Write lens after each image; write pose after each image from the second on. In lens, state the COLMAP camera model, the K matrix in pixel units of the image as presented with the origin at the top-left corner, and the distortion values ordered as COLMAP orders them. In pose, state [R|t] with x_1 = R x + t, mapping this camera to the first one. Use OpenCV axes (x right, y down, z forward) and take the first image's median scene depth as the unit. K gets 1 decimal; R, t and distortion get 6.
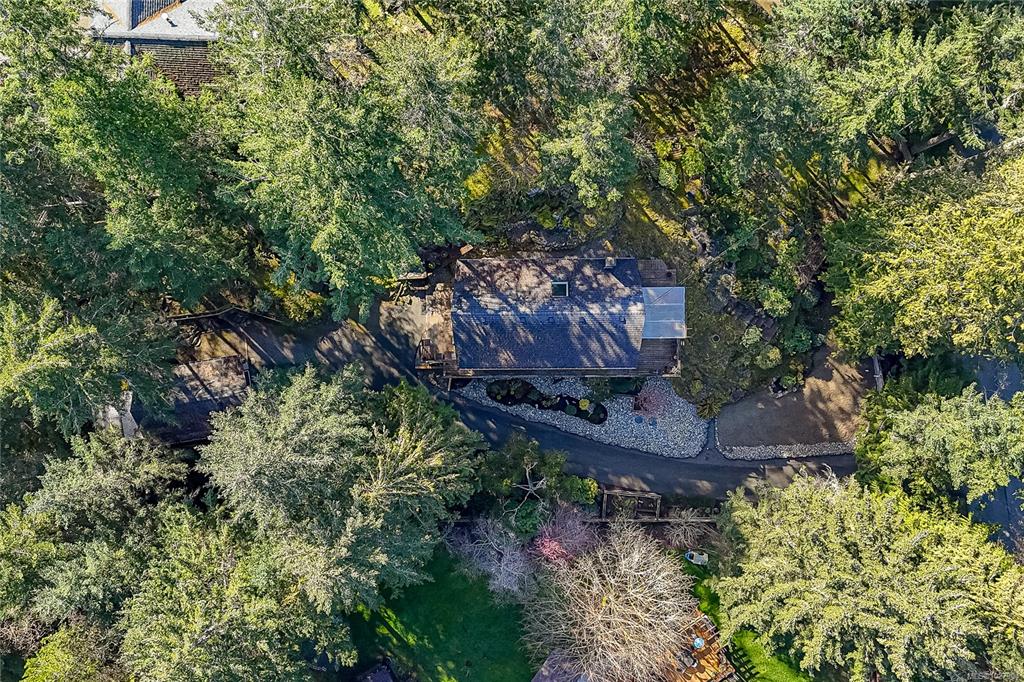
lens RADIAL K [[877.4, 0, 487.7], [0, 877.4, 363.7], [0, 0, 1]] dist [0.096153, -0.002267]
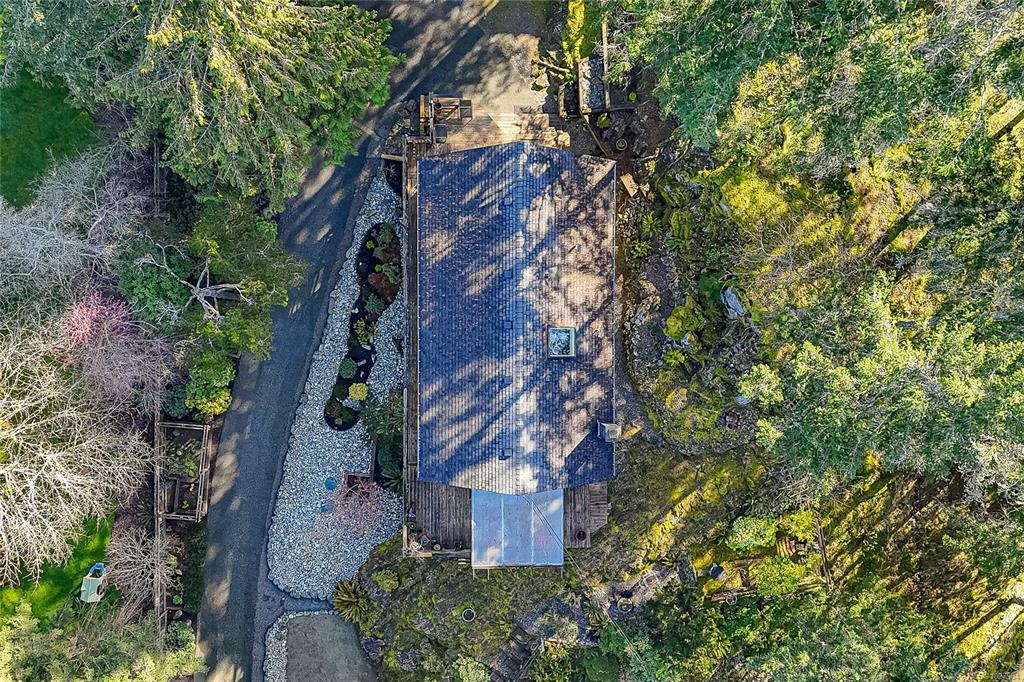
lens RADIAL K [[877.4, 0, 487.7], [0, 877.4, 363.7], [0, 0, 1]] dist [0.096153, -0.002267]
pose [[-0.009702, 0.999315, 0.035707, 0.074349], [-0.997757, -0.007309, -0.066545, -0.000861], [-0.066239, -0.036272, 0.997144, 0.438153]]
